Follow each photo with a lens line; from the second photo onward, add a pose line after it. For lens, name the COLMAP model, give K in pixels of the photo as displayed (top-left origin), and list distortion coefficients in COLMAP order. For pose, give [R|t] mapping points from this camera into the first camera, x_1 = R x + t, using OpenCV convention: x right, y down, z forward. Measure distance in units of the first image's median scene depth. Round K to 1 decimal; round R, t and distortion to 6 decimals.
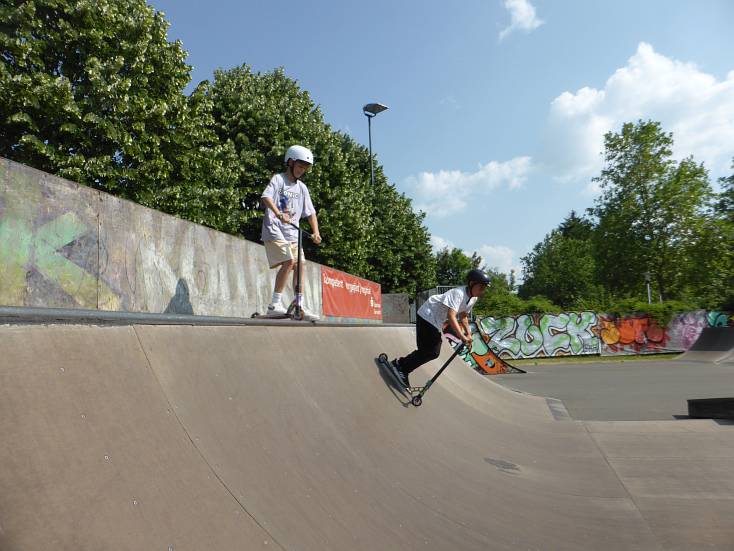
lens RADIAL K [[536.4, 0, 353.9], [0, 536.4, 280.5], [0, 0, 1]] dist [-0.052815, 0.074715]
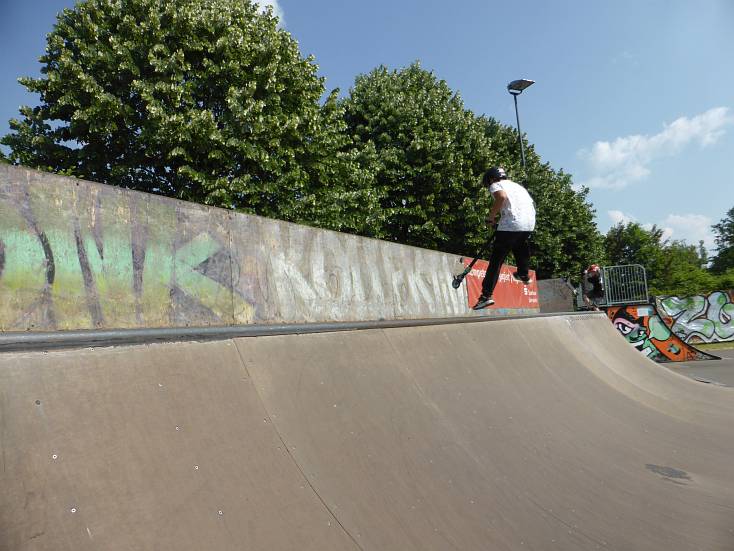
lens RADIAL K [[532.3, 0, 356.2], [0, 532.3, 278.8], [0, 0, 1]] dist [-0.057589, 0.039561]
pose [[0.950463, -0.070859, -0.302653, 0.026092], [0.074892, 0.997190, 0.001727, -0.003302], [0.301681, -0.024308, 0.953099, 0.013838]]
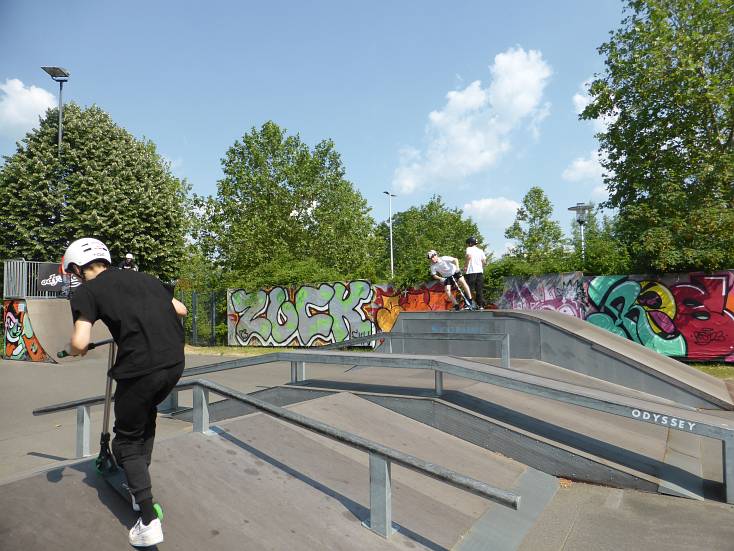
lens RADIAL K [[532.3, 0, 356.2], [0, 532.3, 278.8], [0, 0, 1]] dist [-0.057589, 0.039561]
pose [[0.767049, -0.020719, -0.641254, 1.177398], [0.055703, 0.997855, 0.034390, 0.045170], [0.639166, -0.062098, 0.766558, 0.690050]]
